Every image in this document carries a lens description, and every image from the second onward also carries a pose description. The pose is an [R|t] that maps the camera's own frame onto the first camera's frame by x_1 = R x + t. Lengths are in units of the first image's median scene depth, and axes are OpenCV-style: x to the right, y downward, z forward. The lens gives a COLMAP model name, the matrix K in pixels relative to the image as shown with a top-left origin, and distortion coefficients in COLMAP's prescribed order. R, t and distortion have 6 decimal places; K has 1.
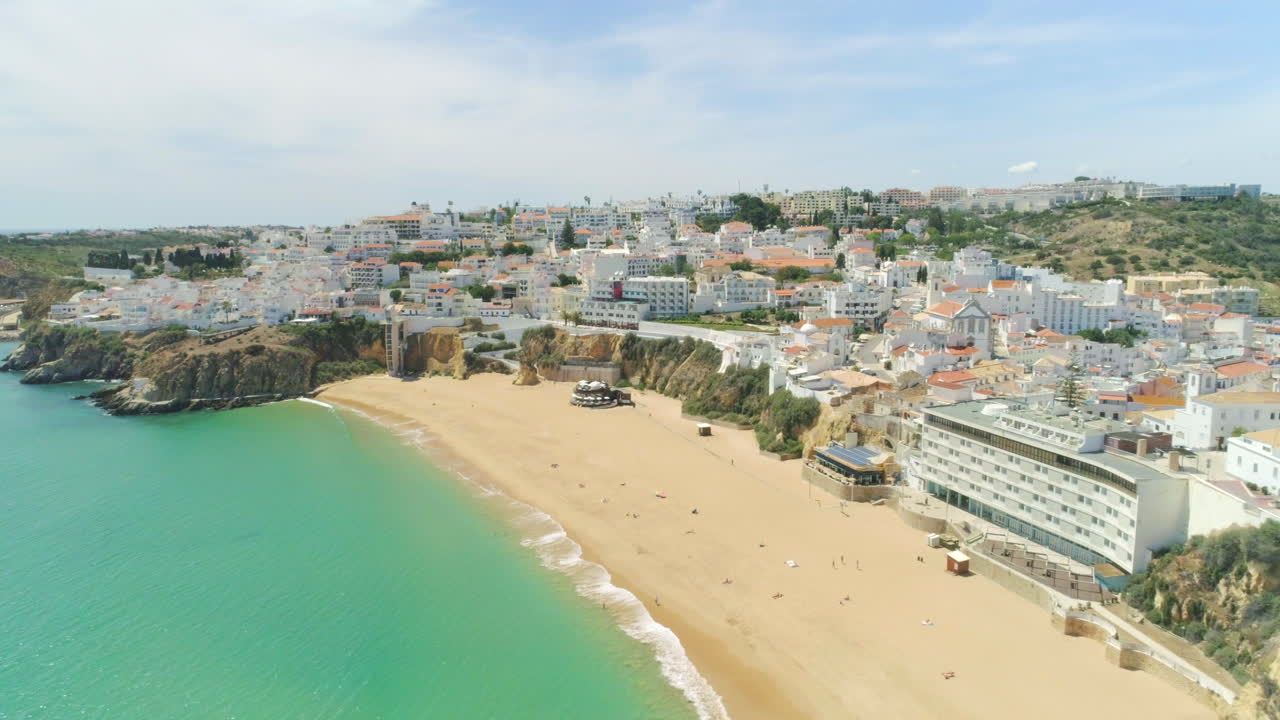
lens RADIAL K [[889.7, 0, 636.8], [0, 889.7, 350.2], [0, 0, 1]] dist [-0.000012, -0.006043]
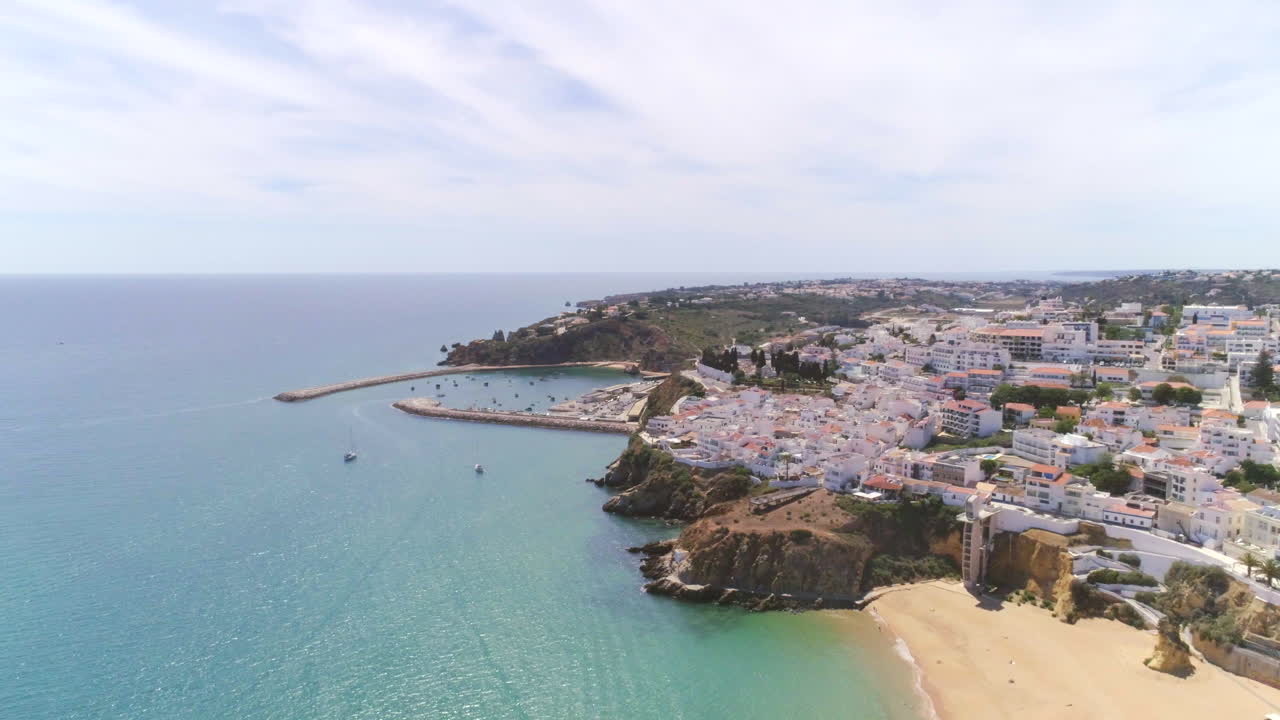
lens RADIAL K [[889.7, 0, 638.9], [0, 889.7, 344.7], [0, 0, 1]] dist [-0.000012, -0.006043]
pose [[0.773858, 0.058287, -0.630672, -0.026617], [-0.092637, 0.995464, -0.021667, -0.138110], [0.626548, 0.075191, 0.775747, 0.225352]]
